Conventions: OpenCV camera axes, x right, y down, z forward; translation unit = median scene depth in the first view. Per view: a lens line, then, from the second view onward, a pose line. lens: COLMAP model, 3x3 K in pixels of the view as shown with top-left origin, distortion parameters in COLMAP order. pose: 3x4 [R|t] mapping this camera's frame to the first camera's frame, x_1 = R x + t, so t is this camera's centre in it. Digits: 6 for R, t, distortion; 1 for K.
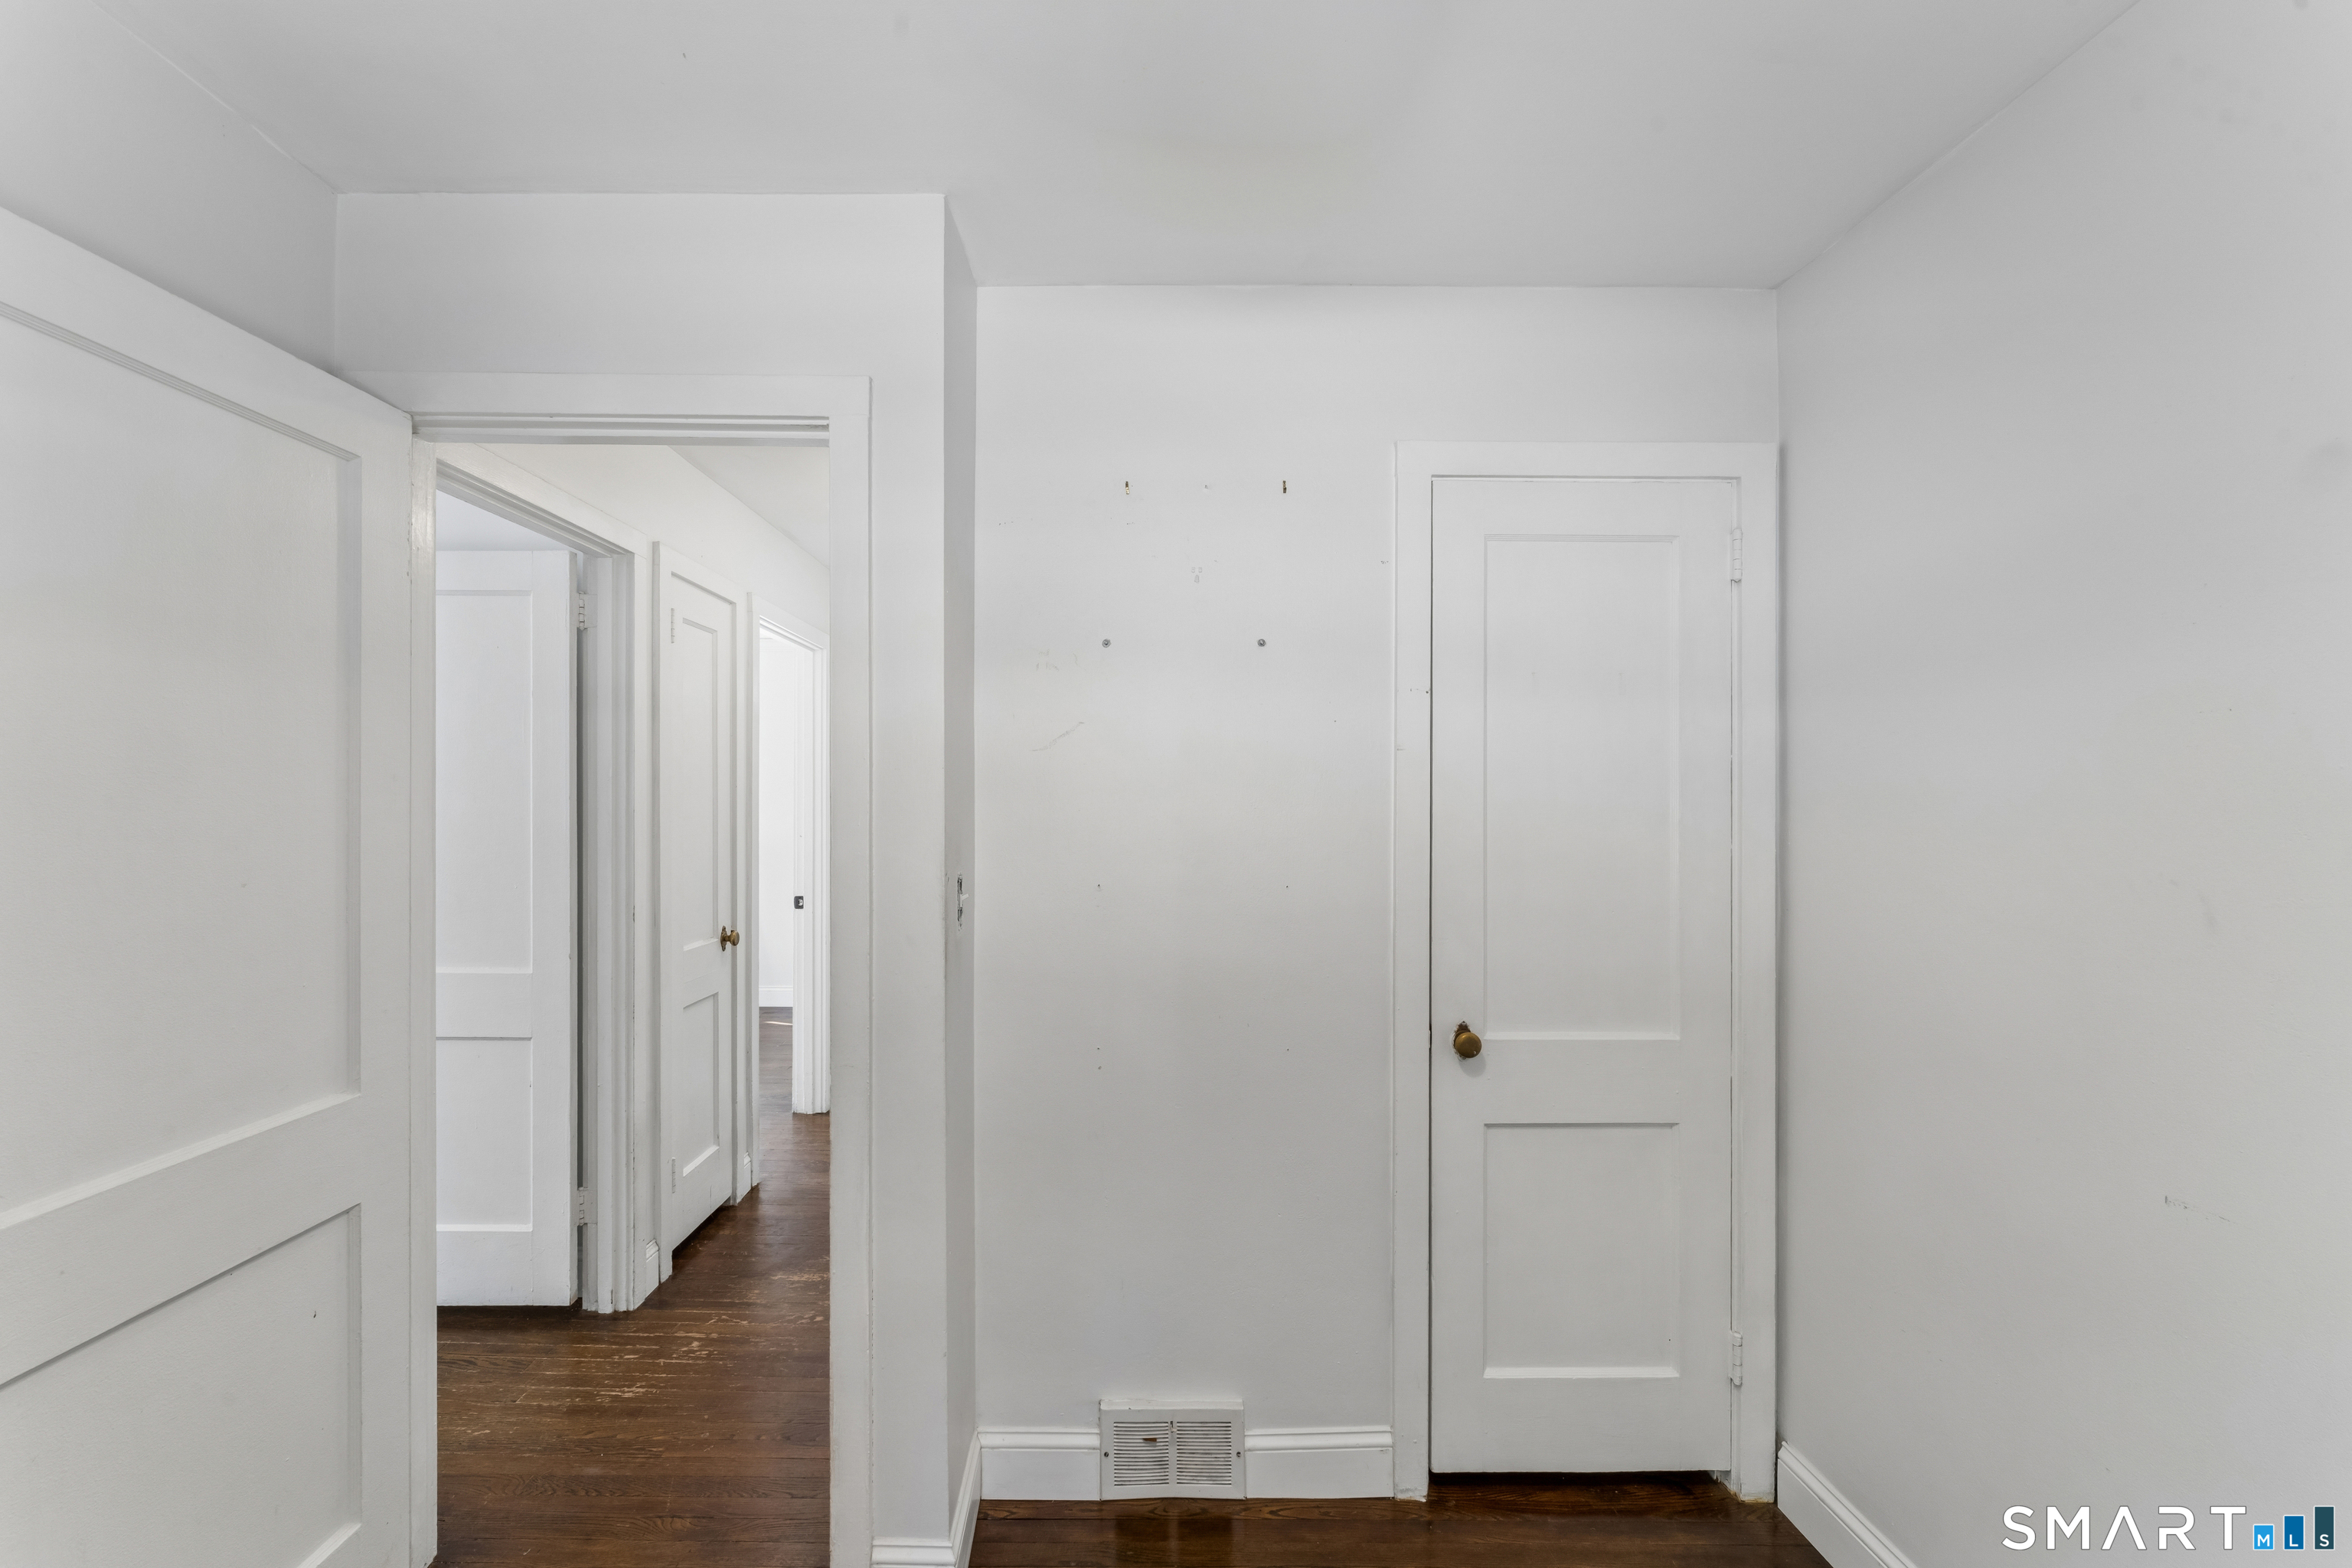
lens RADIAL K [[959.1, 0, 1176.1], [0, 959.1, 798.8], [0, 0, 1]] dist [-0.004202, -0.000275]
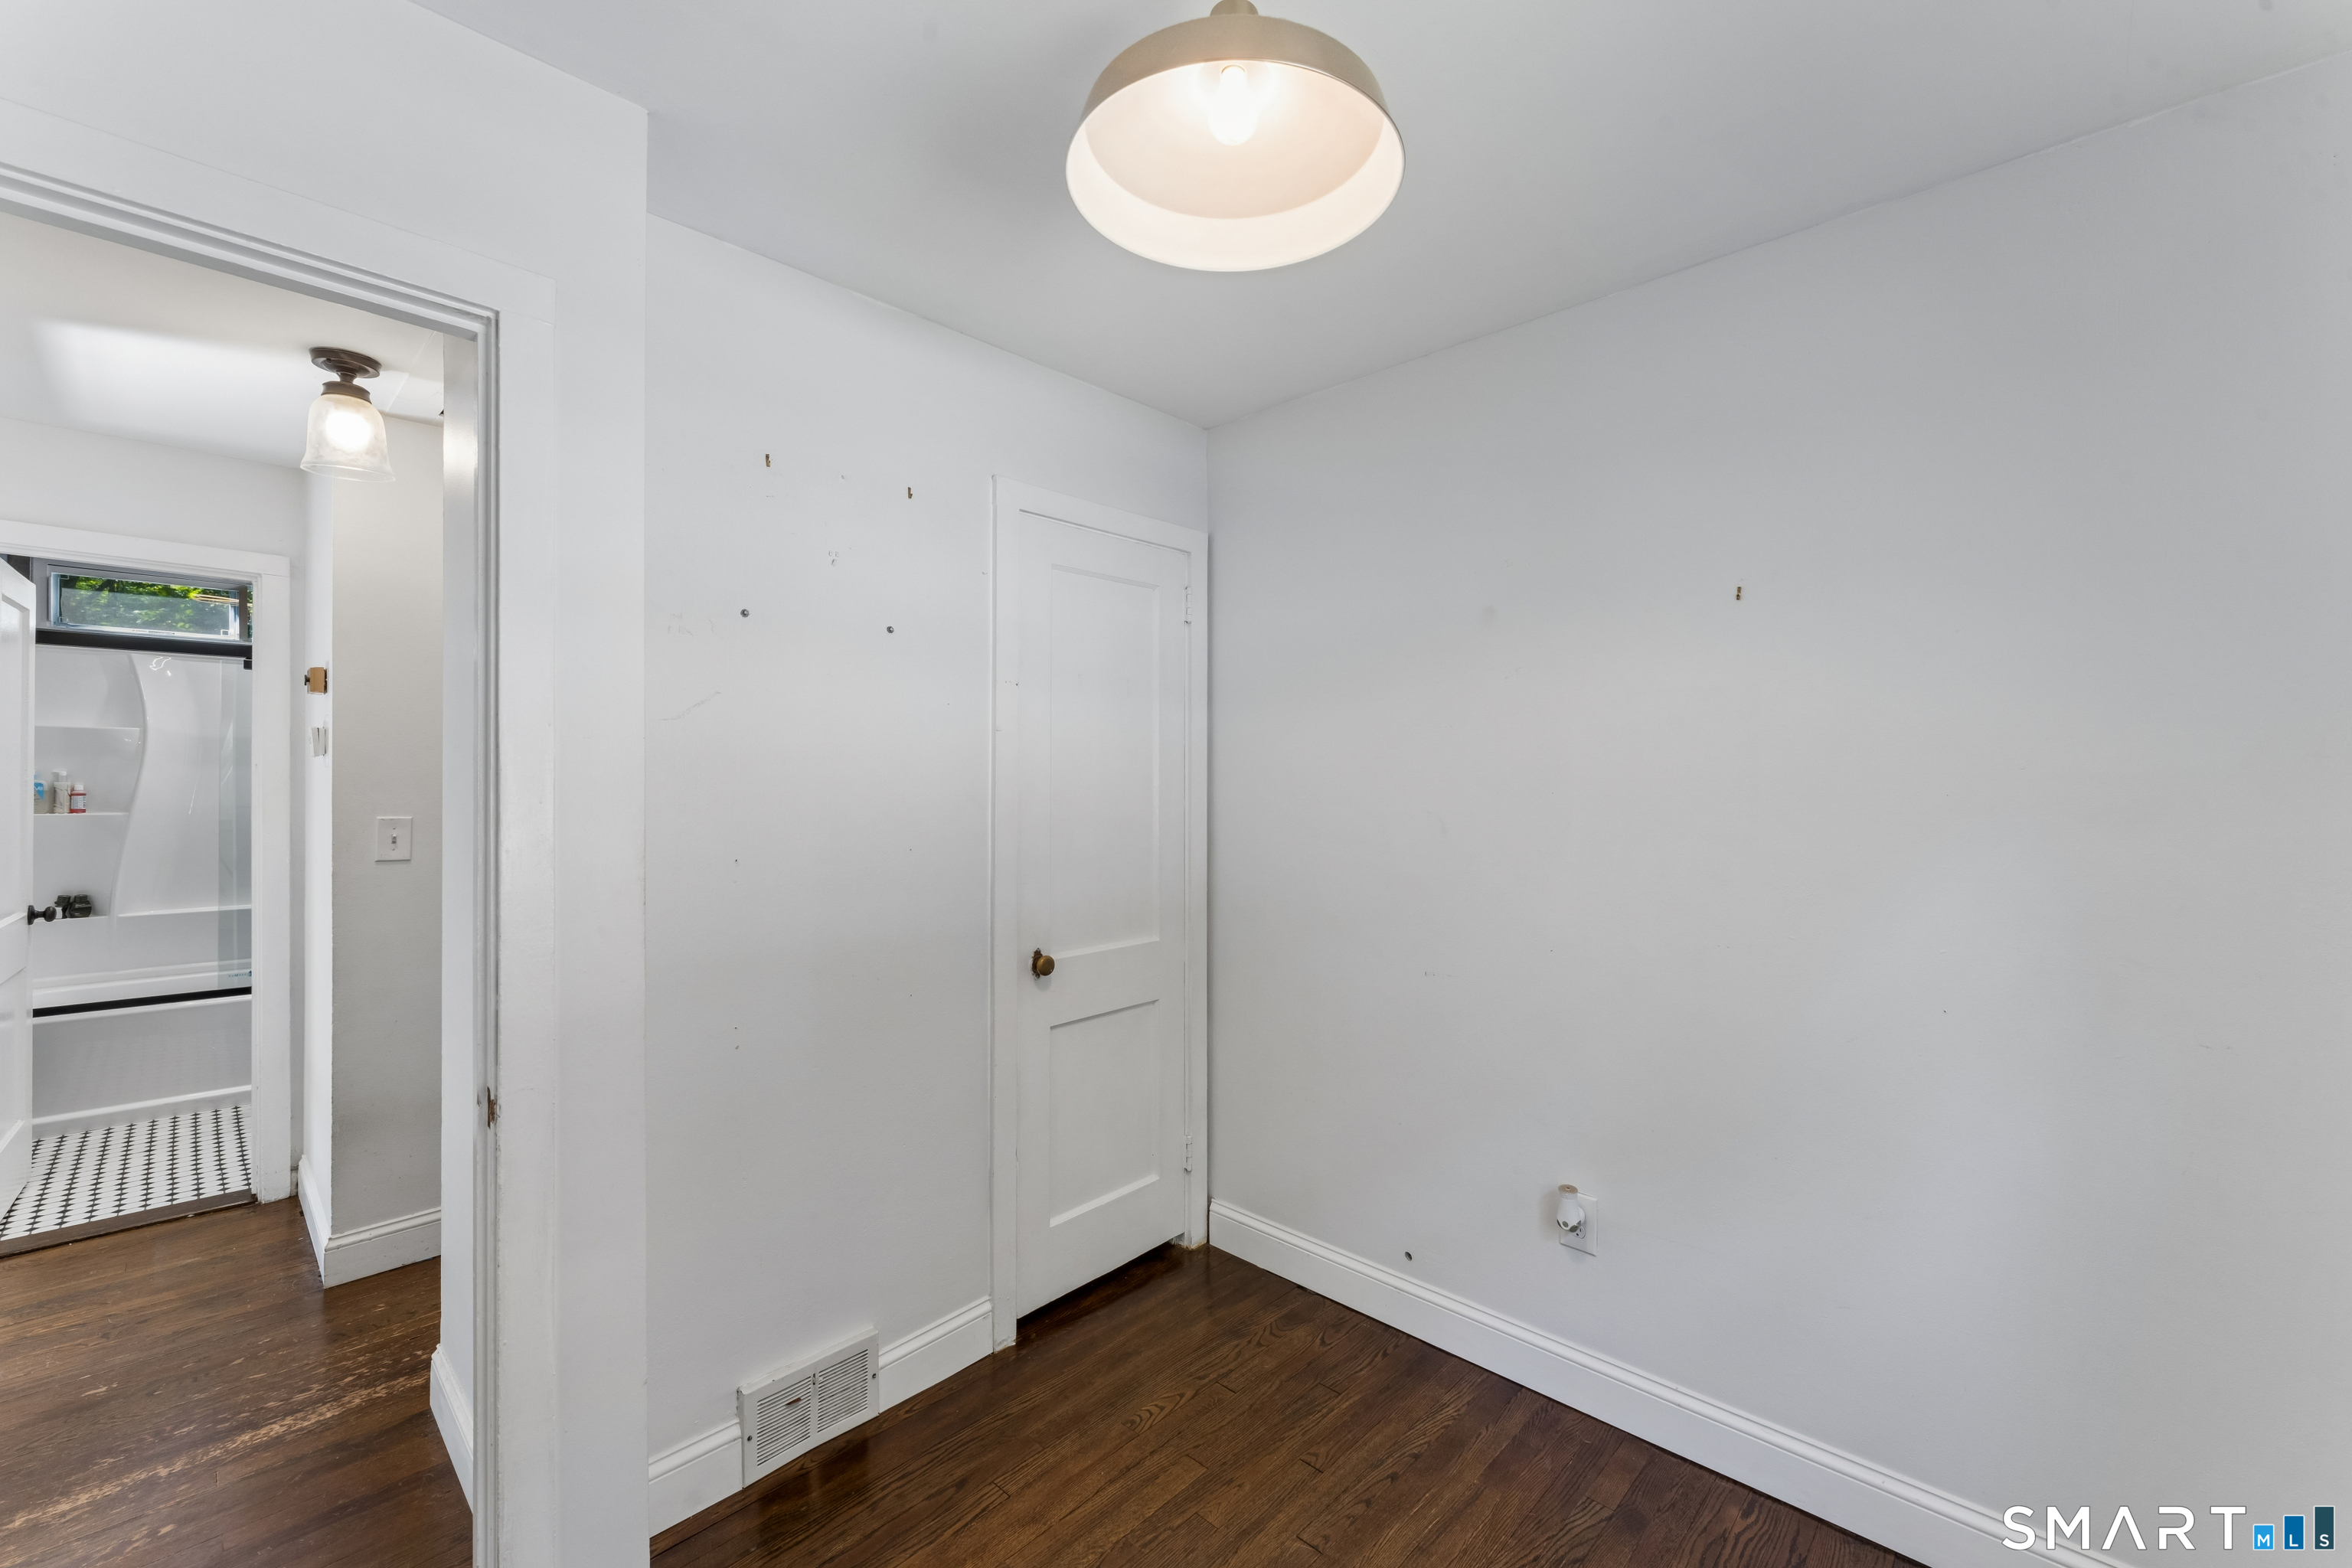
lens RADIAL K [[959.1, 0, 1167.1], [0, 959.1, 770.9], [0, 0, 1]] dist [-0.004202, -0.000275]
pose [[0.689638, -0.000611, 0.724154, -0.493377], [0.002150, 0.999997, -0.001204, 0.001416], [-0.724151, 0.002388, 0.689637, 0.010276]]
